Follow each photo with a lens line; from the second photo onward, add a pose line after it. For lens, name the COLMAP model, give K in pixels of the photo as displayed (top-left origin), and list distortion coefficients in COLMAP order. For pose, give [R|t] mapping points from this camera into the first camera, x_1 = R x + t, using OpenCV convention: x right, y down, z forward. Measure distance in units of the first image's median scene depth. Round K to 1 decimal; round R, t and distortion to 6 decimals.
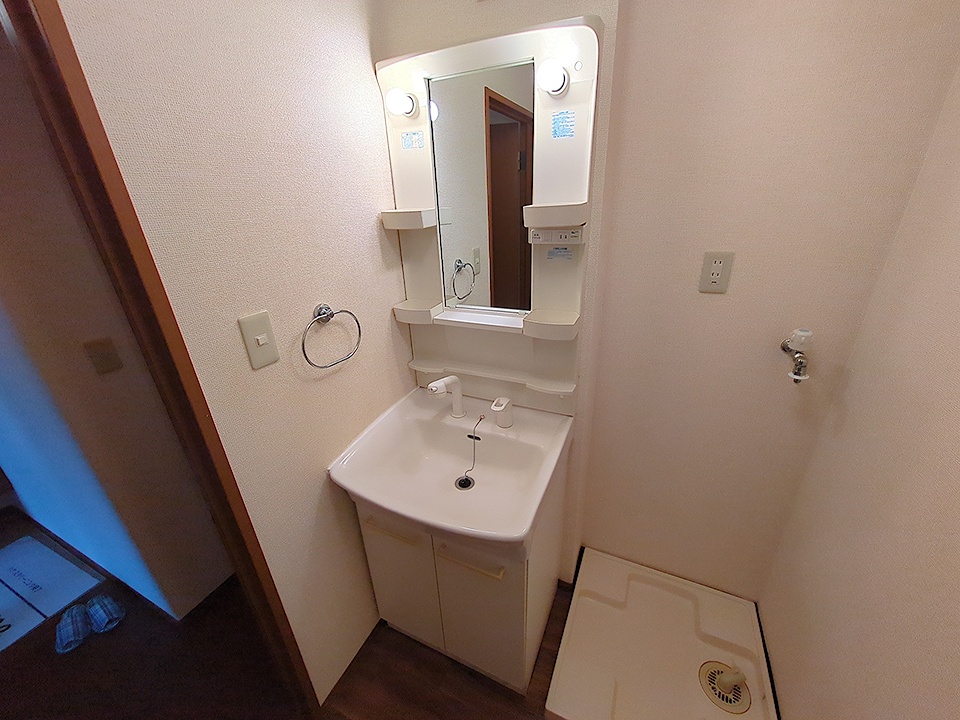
lens RADIAL K [[378.8, 0, 482.6], [0, 378.8, 357.8], [0, 0, 1]] dist [0.009749, 0.000167]
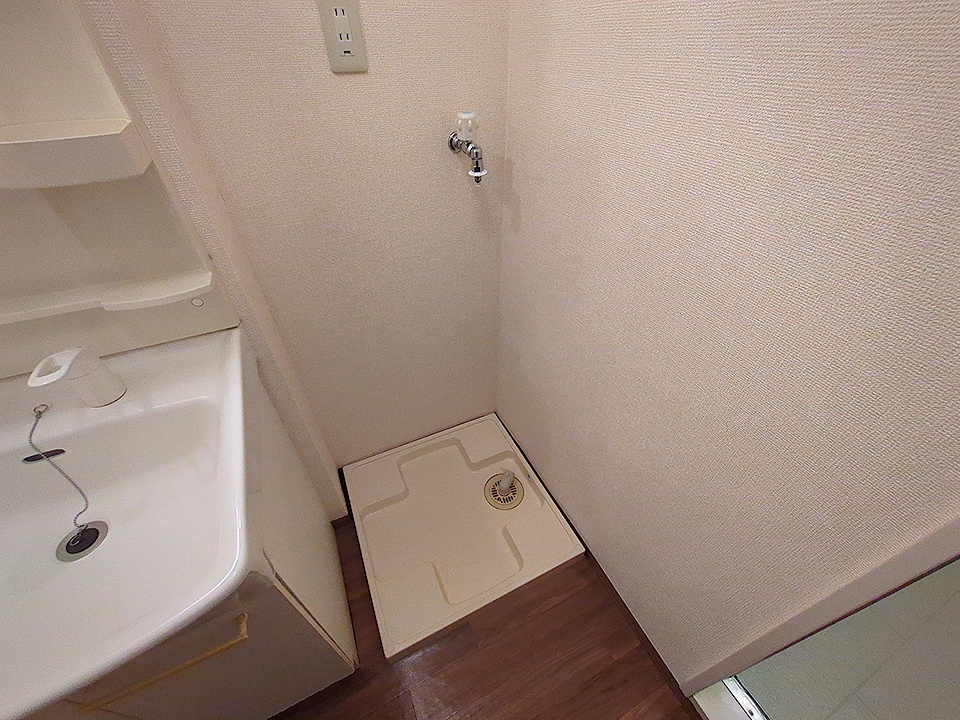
lens RADIAL K [[378.8, 0, 482.6], [0, 378.8, 357.8], [0, 0, 1]] dist [0.009749, 0.000167]
pose [[0.640195, -0.464839, 0.611617, 0.097265], [0.279505, 0.882532, 0.378173, 0.080348], [-0.715561, -0.071154, 0.694917, 0.308539]]
